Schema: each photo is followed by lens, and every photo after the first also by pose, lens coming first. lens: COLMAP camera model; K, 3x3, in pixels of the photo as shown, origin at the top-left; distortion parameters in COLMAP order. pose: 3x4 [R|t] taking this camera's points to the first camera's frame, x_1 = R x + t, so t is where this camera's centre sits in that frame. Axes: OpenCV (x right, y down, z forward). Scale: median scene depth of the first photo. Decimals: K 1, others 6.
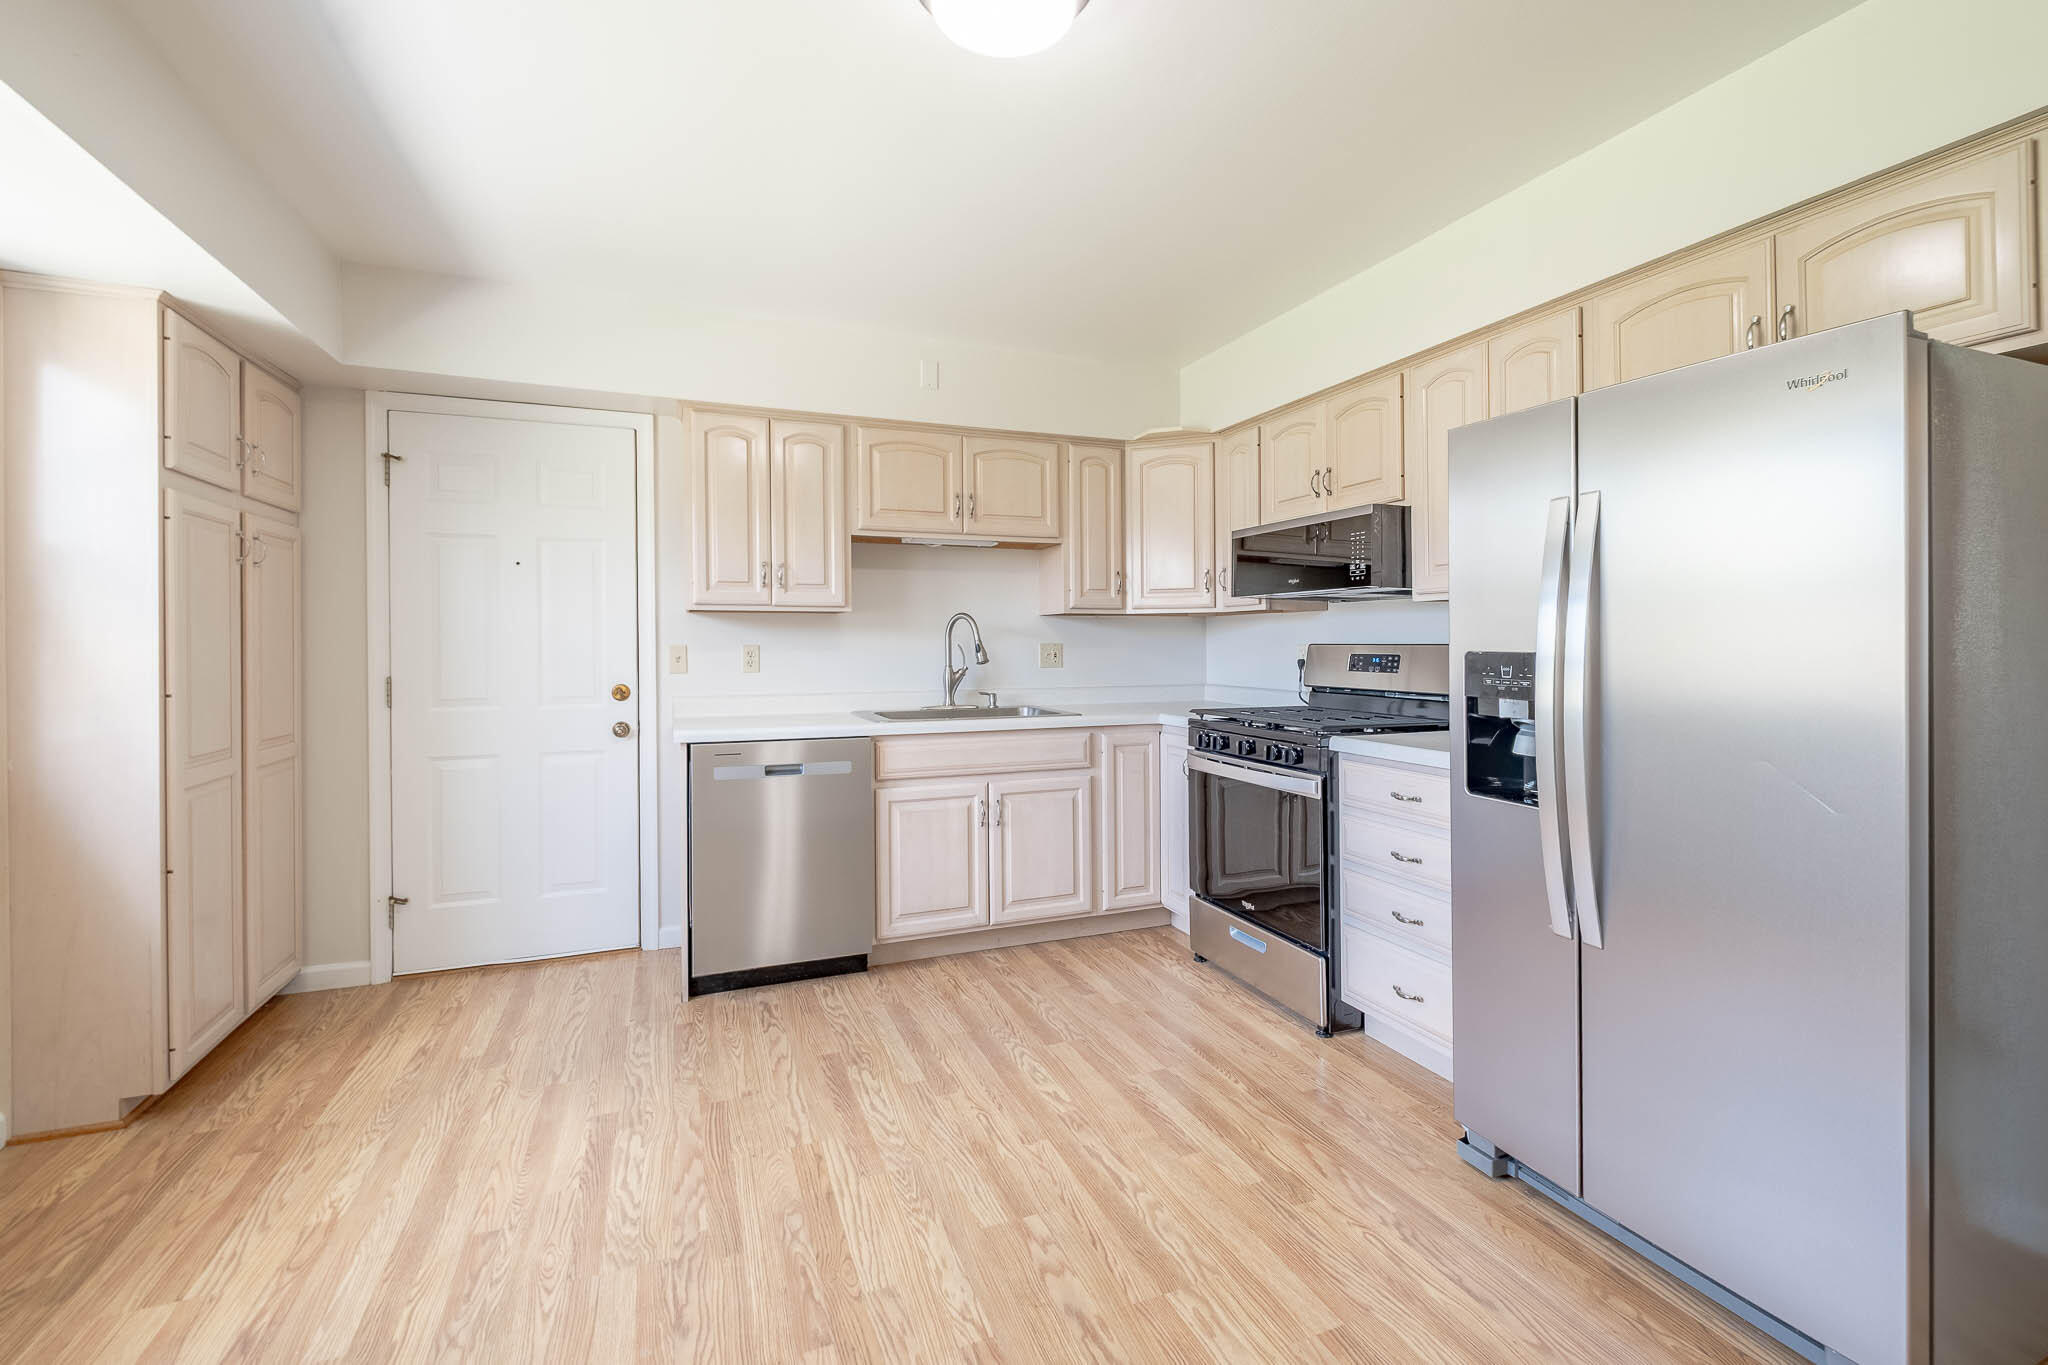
lens RADIAL K [[901.3, 0, 1045.9], [0, 901.3, 623.2], [0, 0, 1]] dist [0.001584, -0.003338]
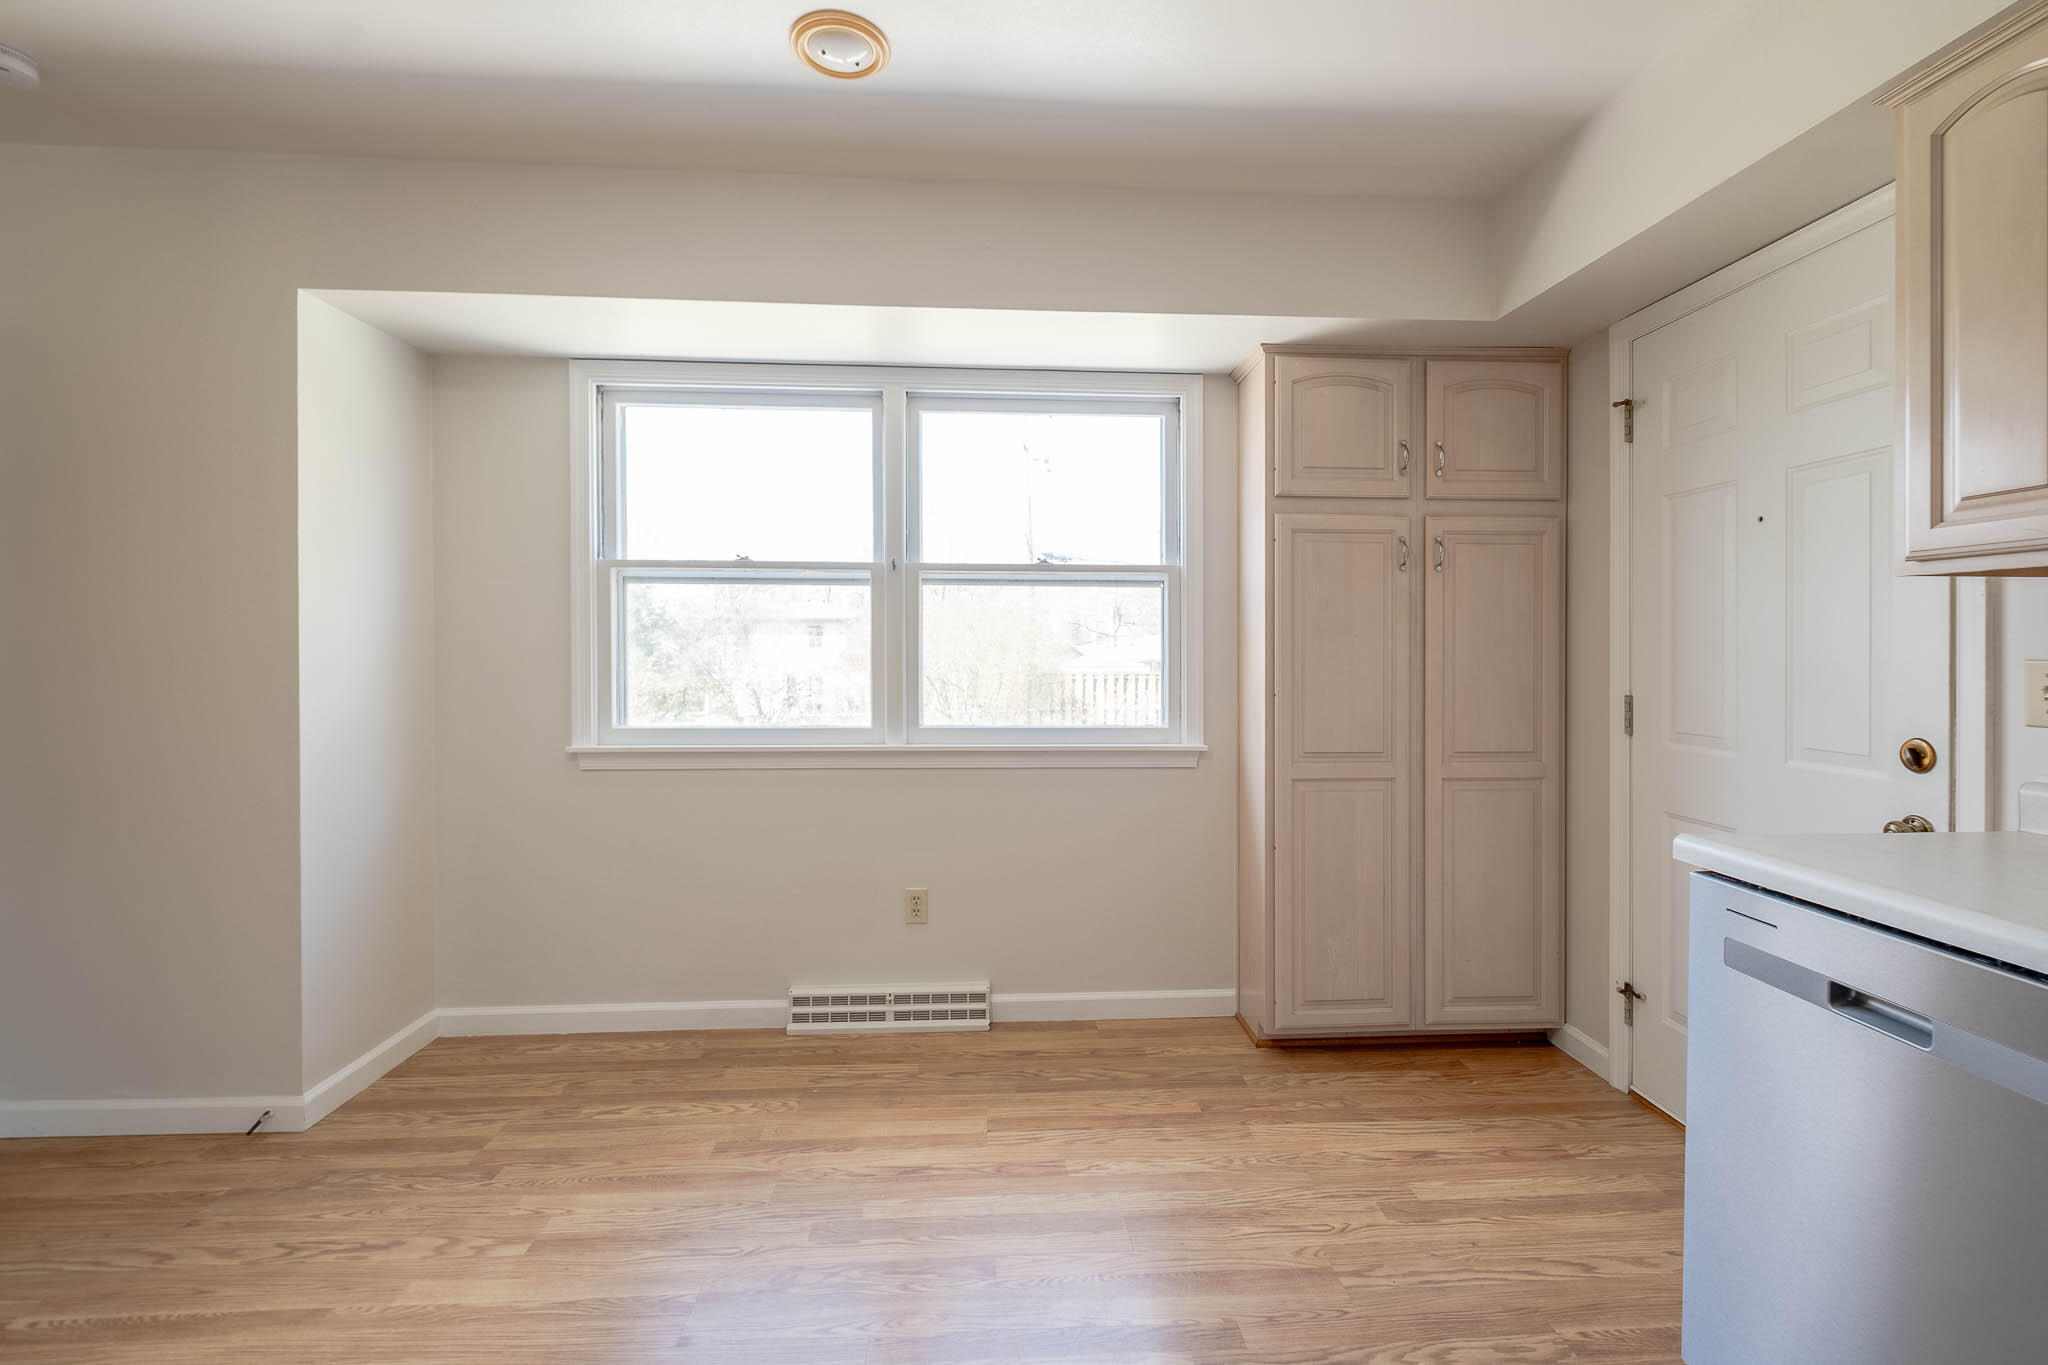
lens RADIAL K [[901.3, 0, 1066.5], [0, 901.3, 660.0], [0, 0, 1]] dist [0.001584, -0.003338]
pose [[-0.318925, 0.013580, -0.947683, 0.167647], [0.014444, 0.999851, 0.009467, 0.018413], [0.947670, -0.010669, -0.319073, 0.933628]]
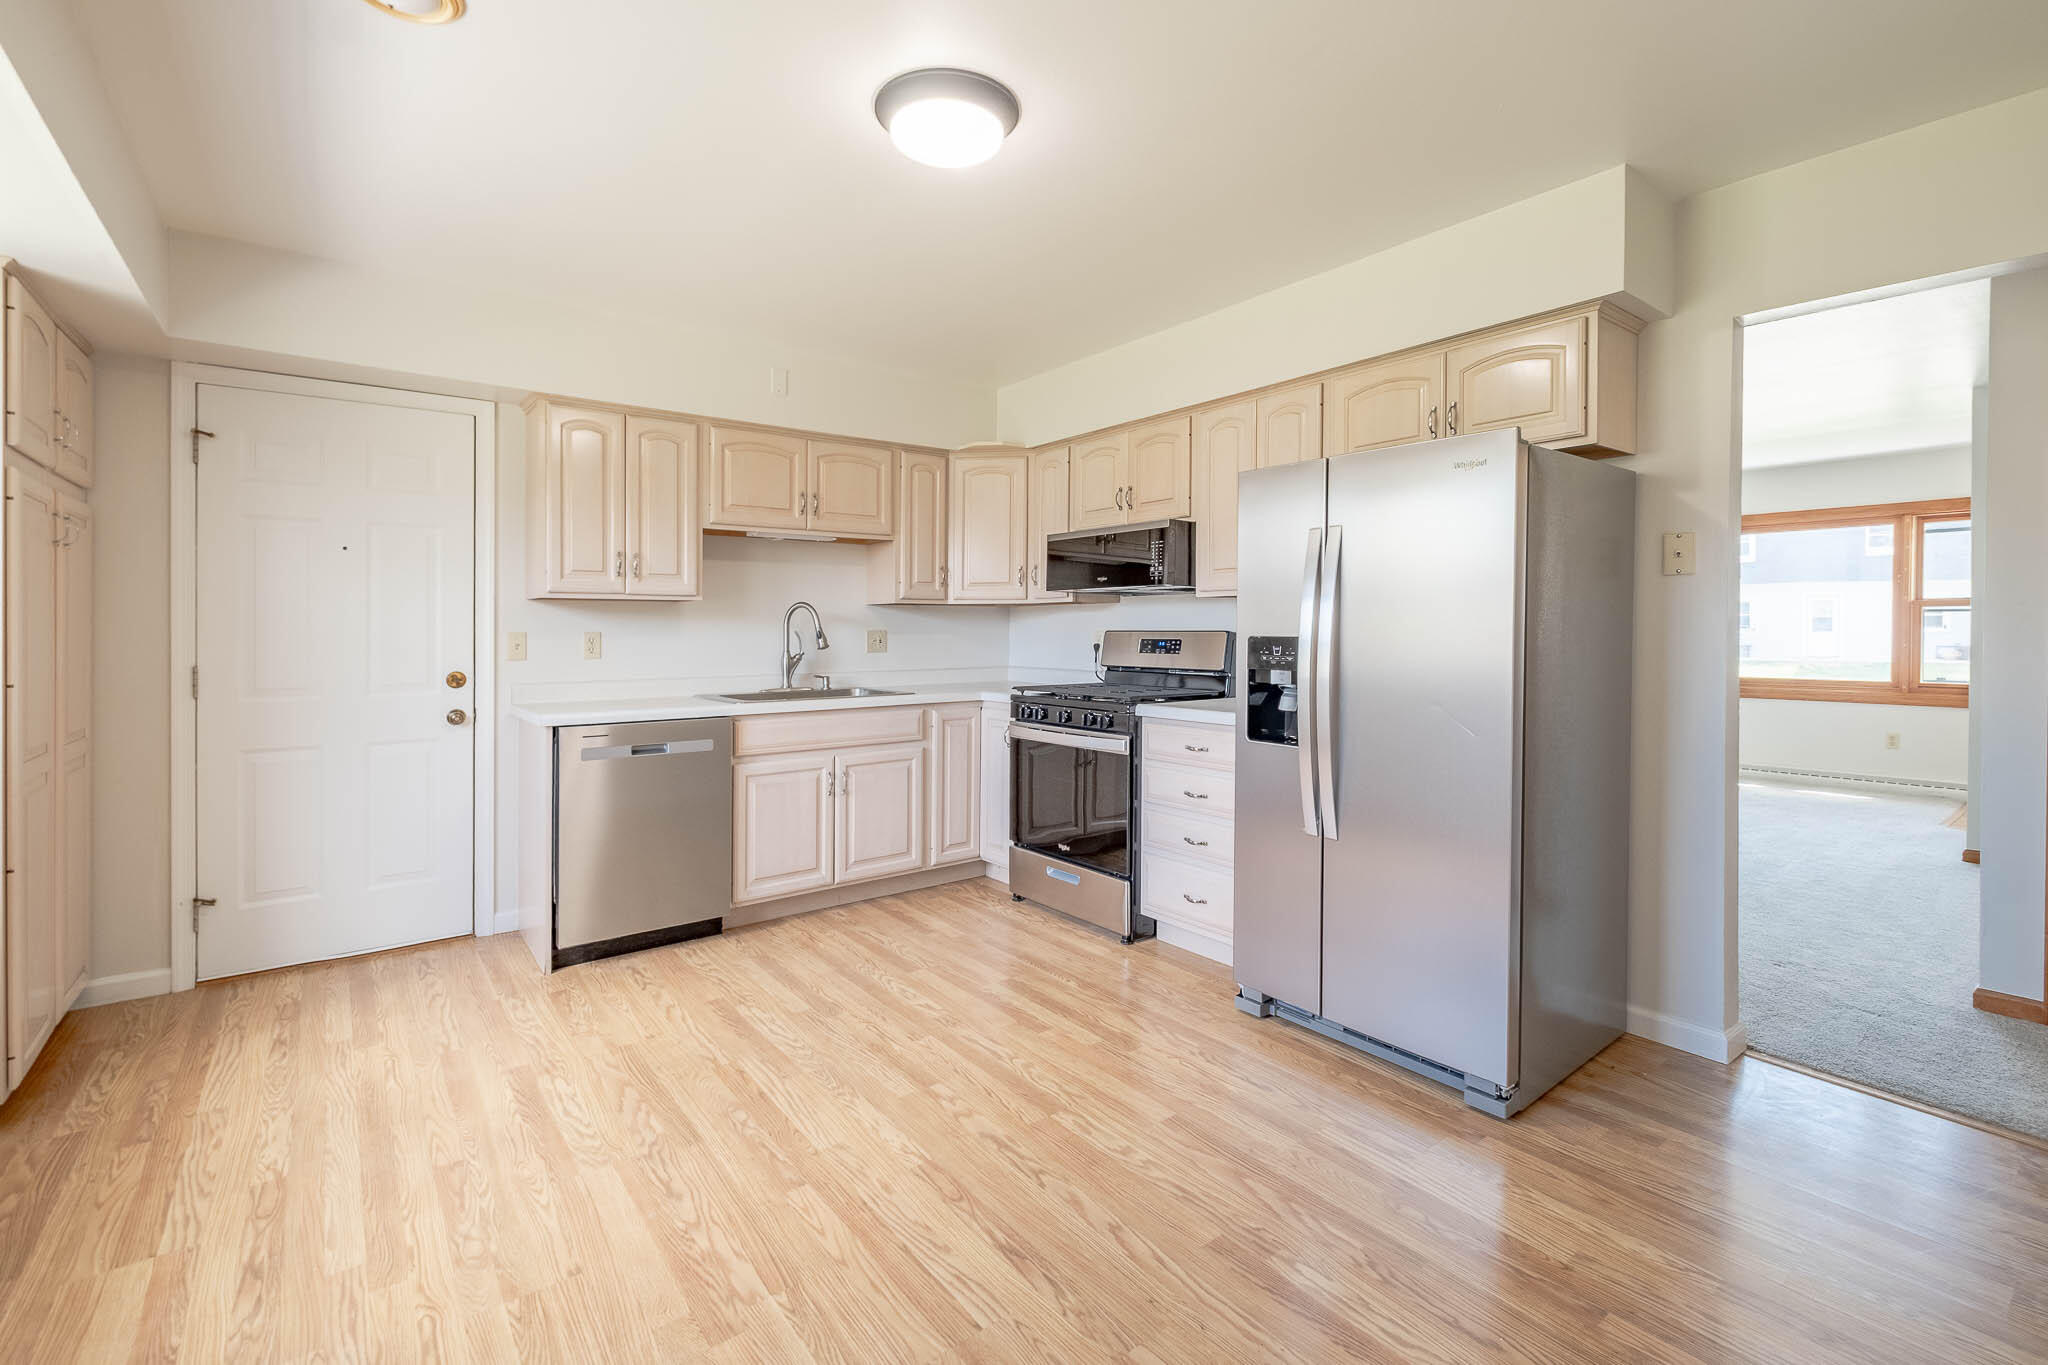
lens RADIAL K [[901.3, 0, 1040.0], [0, 901.3, 636.2], [0, 0, 1]] dist [0.001584, -0.003338]
pose [[0.962313, -0.002462, 0.271932, -0.150992], [-0.005436, 0.999585, 0.028285, -0.003911], [-0.271889, -0.028697, 0.961901, -0.163133]]
